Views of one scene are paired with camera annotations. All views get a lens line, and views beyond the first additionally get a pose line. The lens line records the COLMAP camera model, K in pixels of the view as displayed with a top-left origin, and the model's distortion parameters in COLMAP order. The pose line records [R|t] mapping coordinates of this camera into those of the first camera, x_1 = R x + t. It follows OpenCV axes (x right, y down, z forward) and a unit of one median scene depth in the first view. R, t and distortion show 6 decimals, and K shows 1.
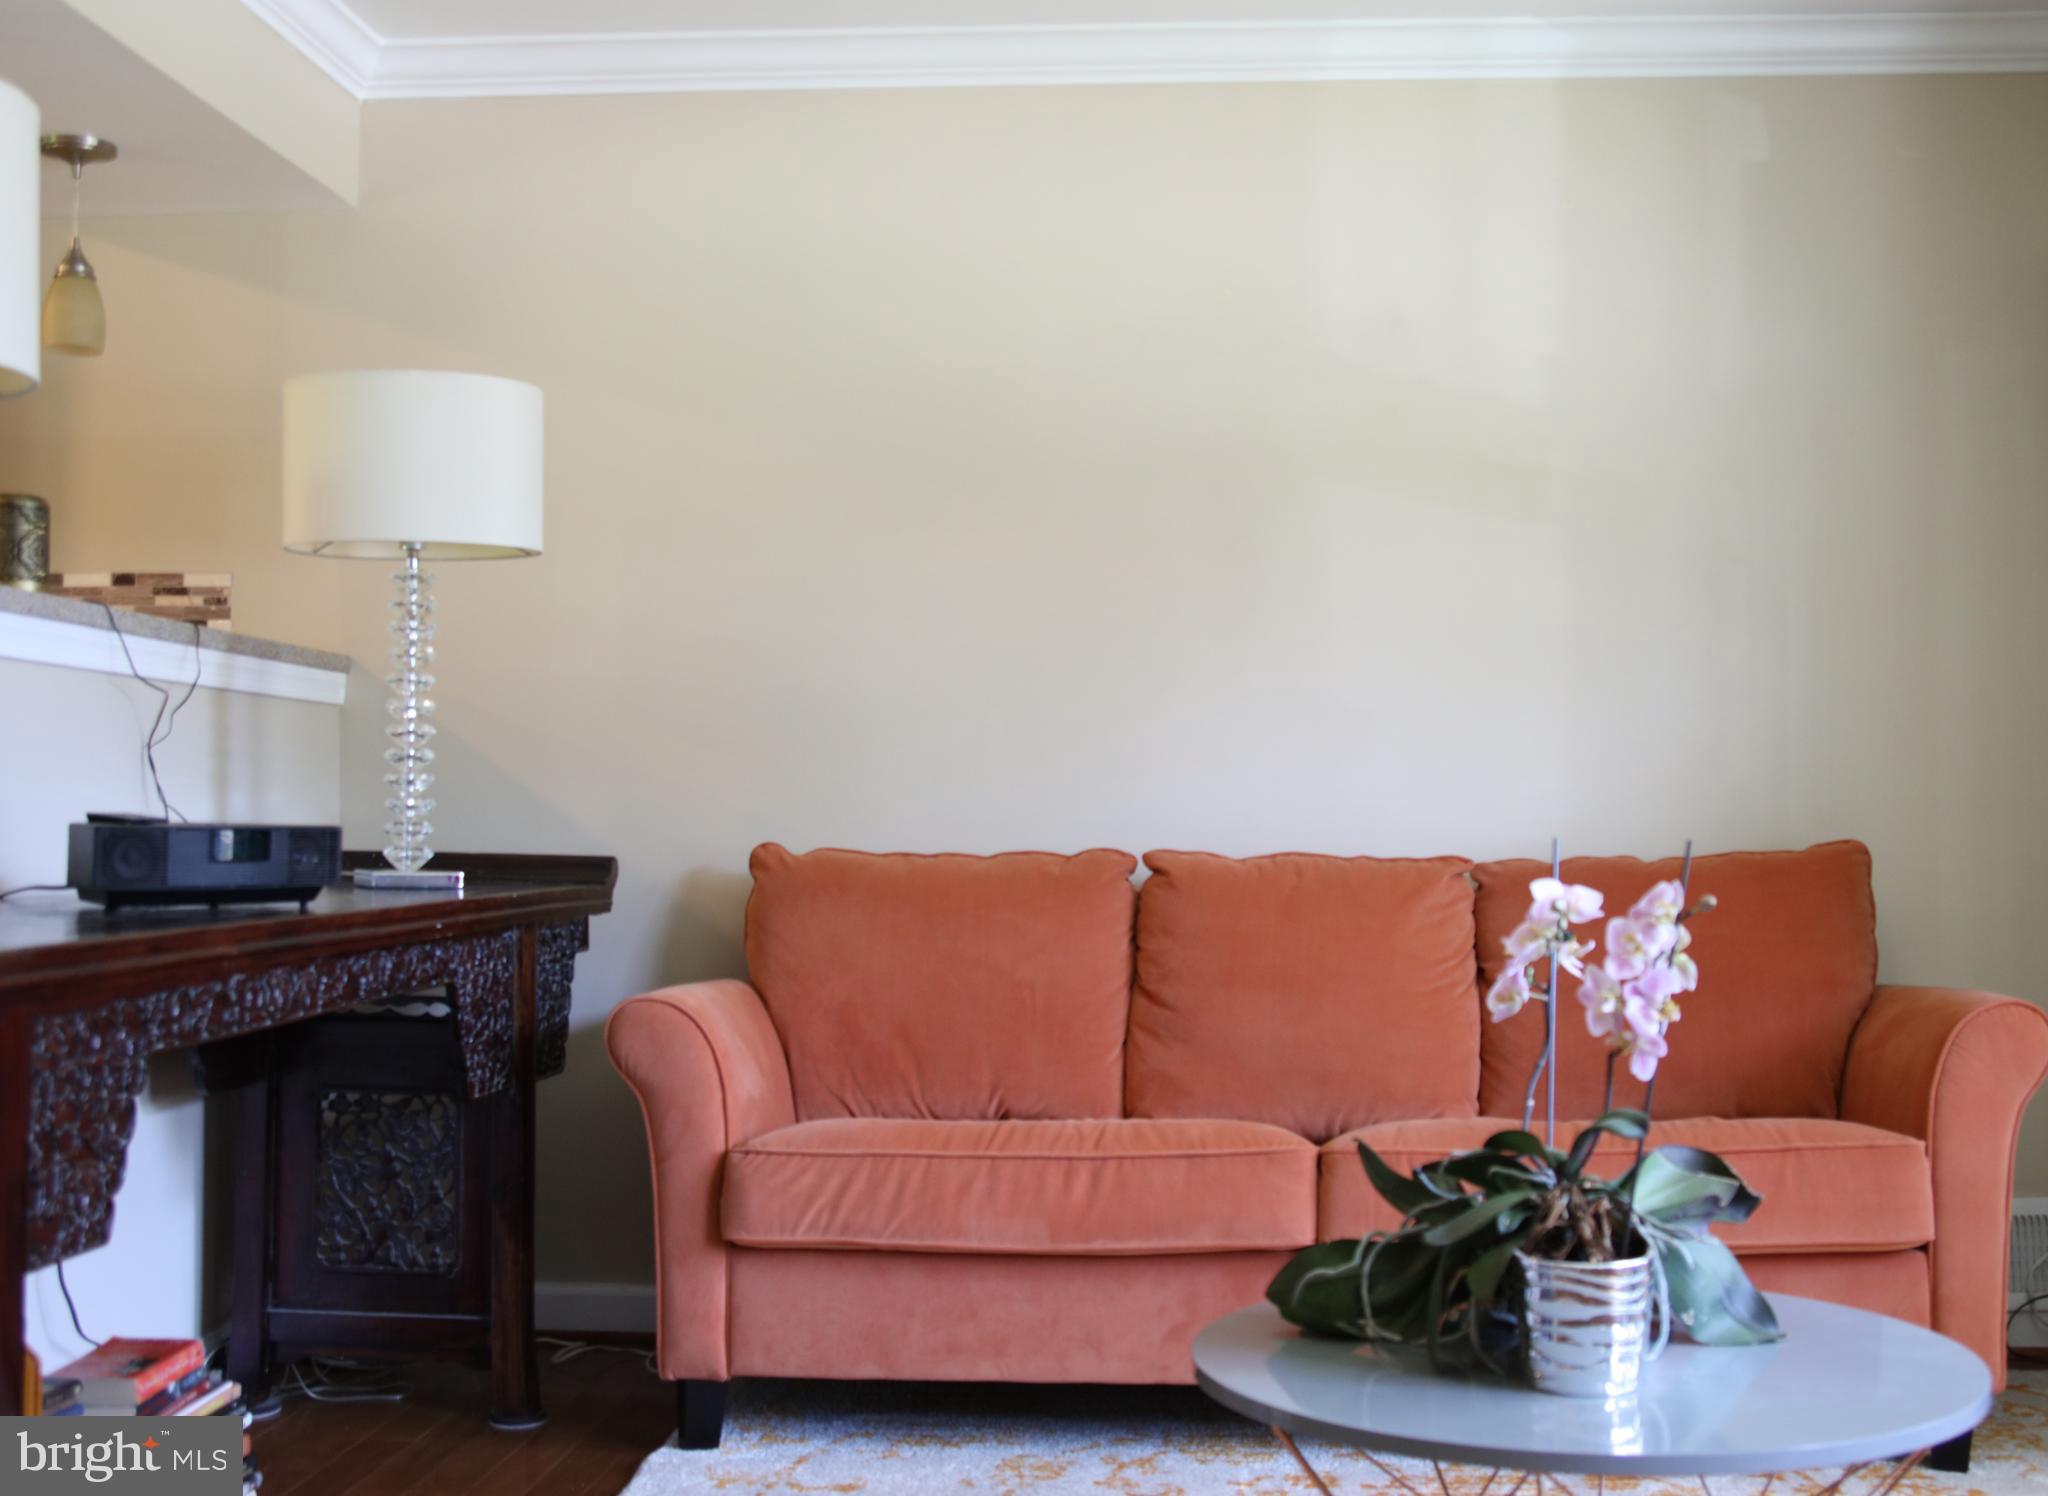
lens RADIAL K [[2283.8, 0, 1025.1], [0, 2283.8, 745.7], [0, 0, 1]] dist [-0.046526, 0.000000]
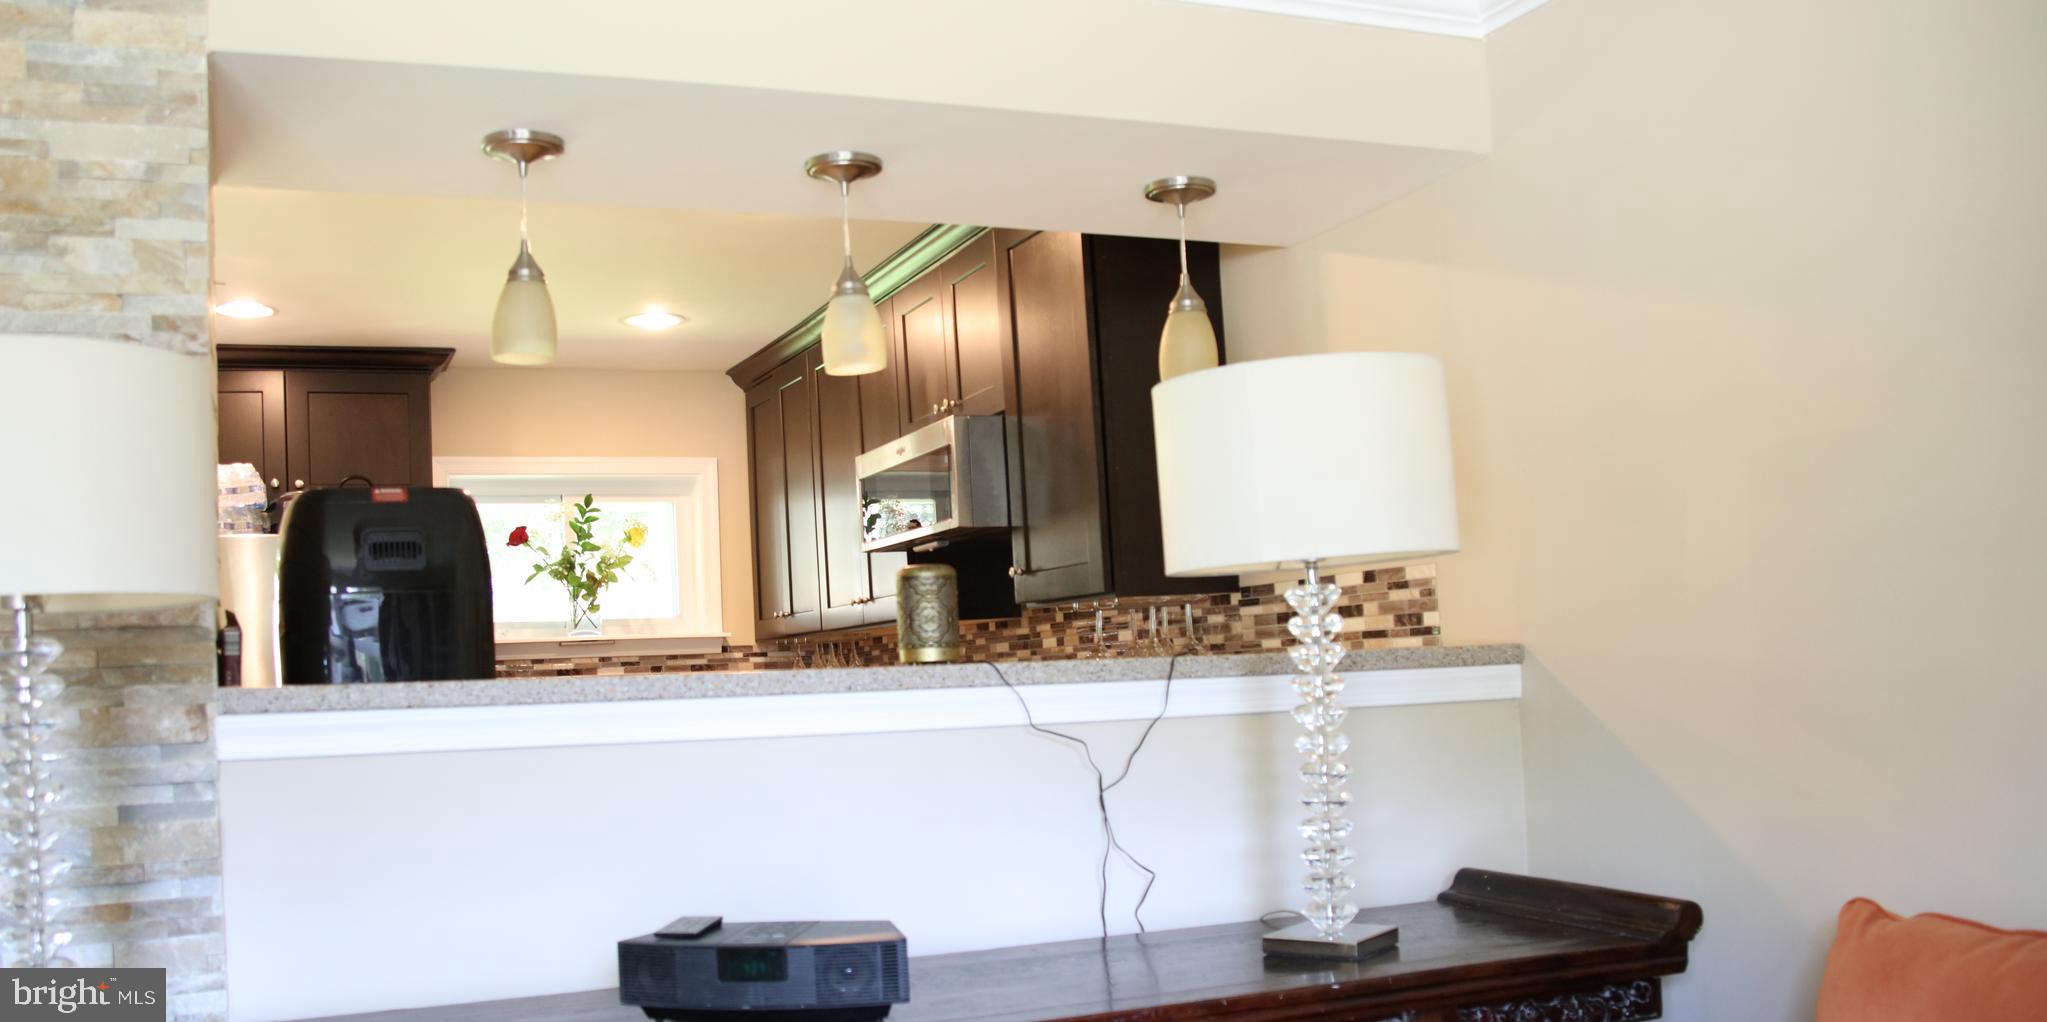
lens RADIAL K [[1756.2, 0, 975.1], [0, 1756.2, 647.4], [0, 0, 1]] dist [-0.076420, -0.002284]
pose [[0.456559, -0.036817, -0.888931, 0.286851], [0.069671, 0.997555, -0.005532, -0.063246], [0.886961, -0.059407, 0.458007, 0.610745]]
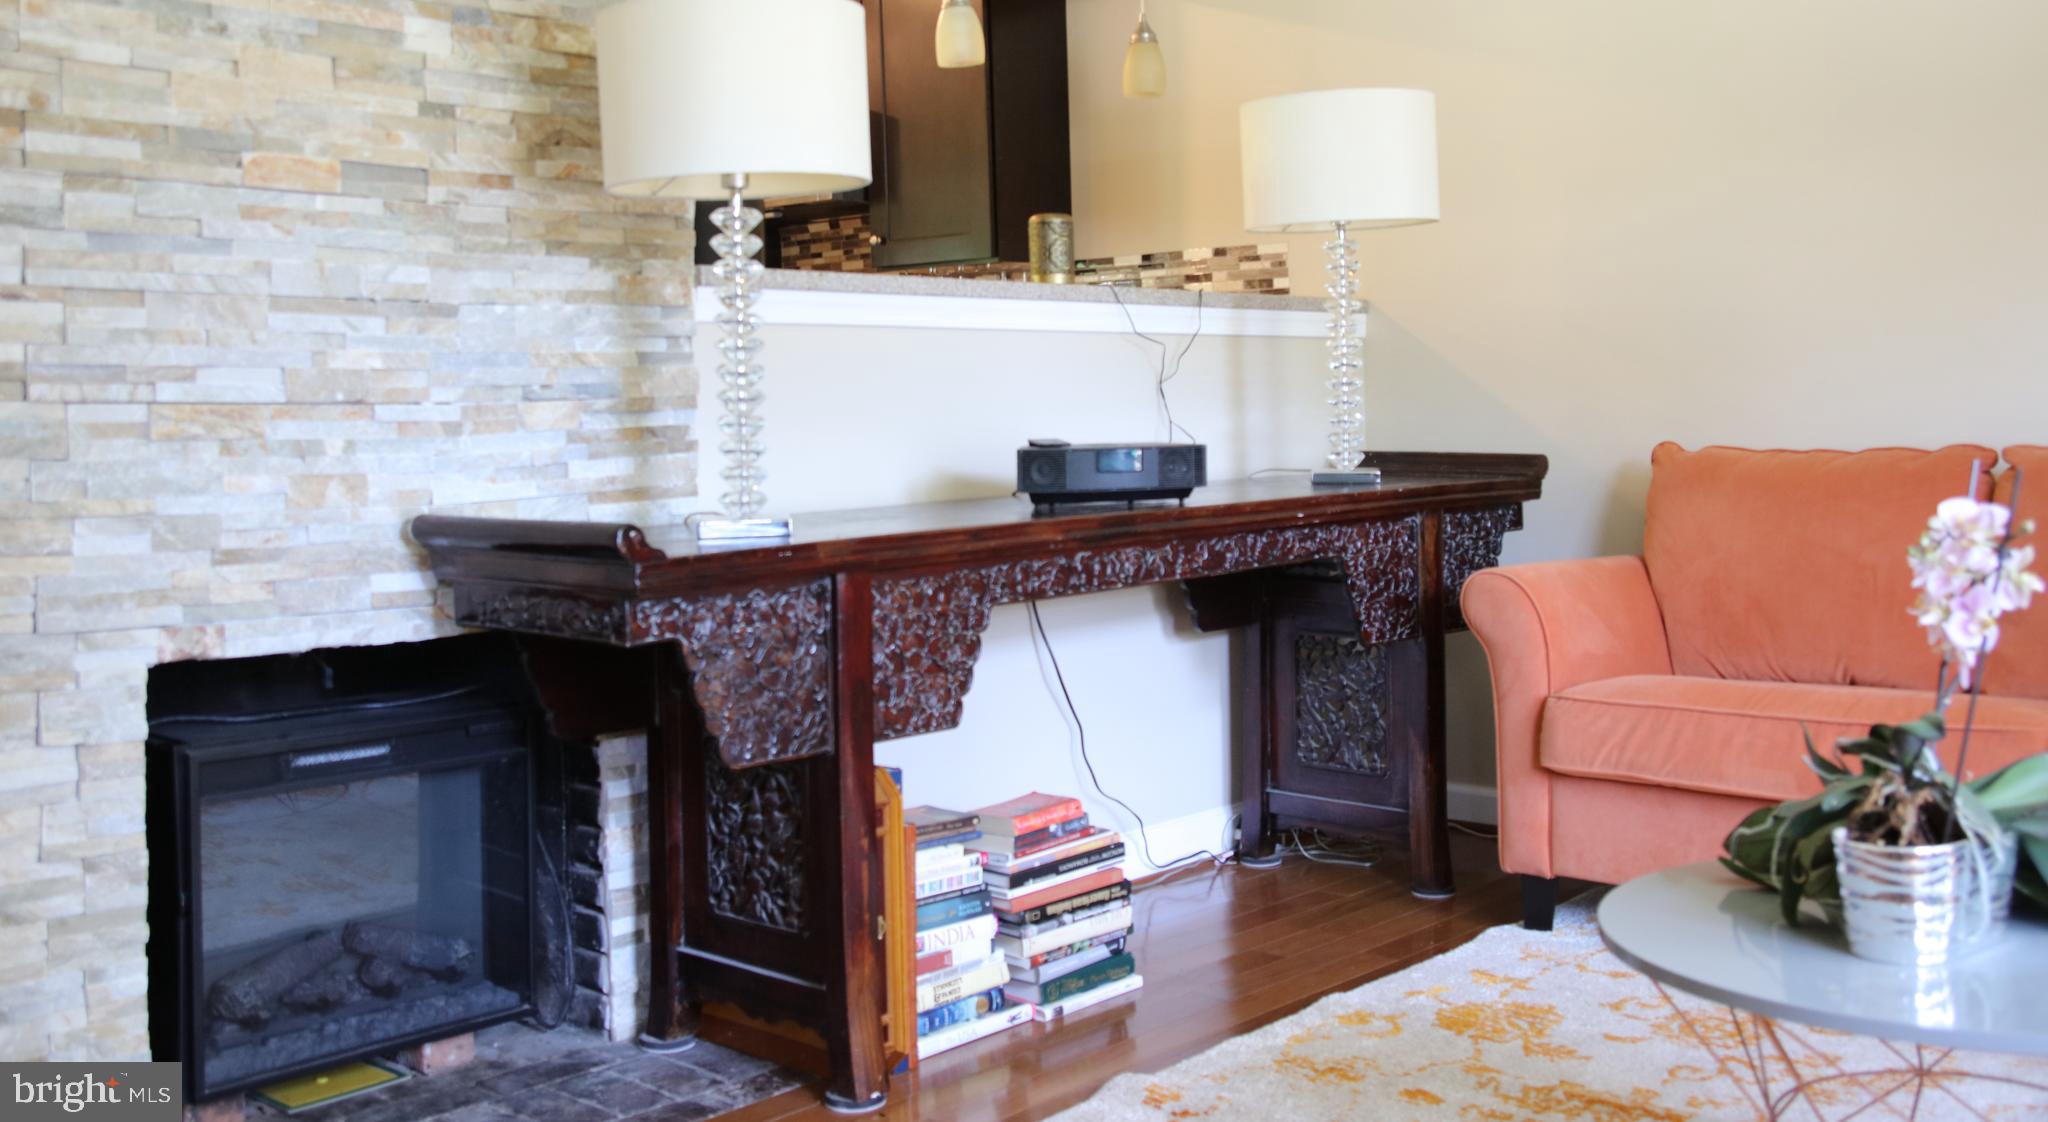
lens RADIAL K [[1940.0, 0, 1001.4], [0, 1940.0, 461.4], [0, 0, 1]] dist [-0.053072, 0.000000]
pose [[0.780267, -0.004146, -0.625433, 0.291785], [0.046512, 0.997594, 0.051414, -0.017748], [0.623715, -0.069206, 0.778582, 0.003236]]
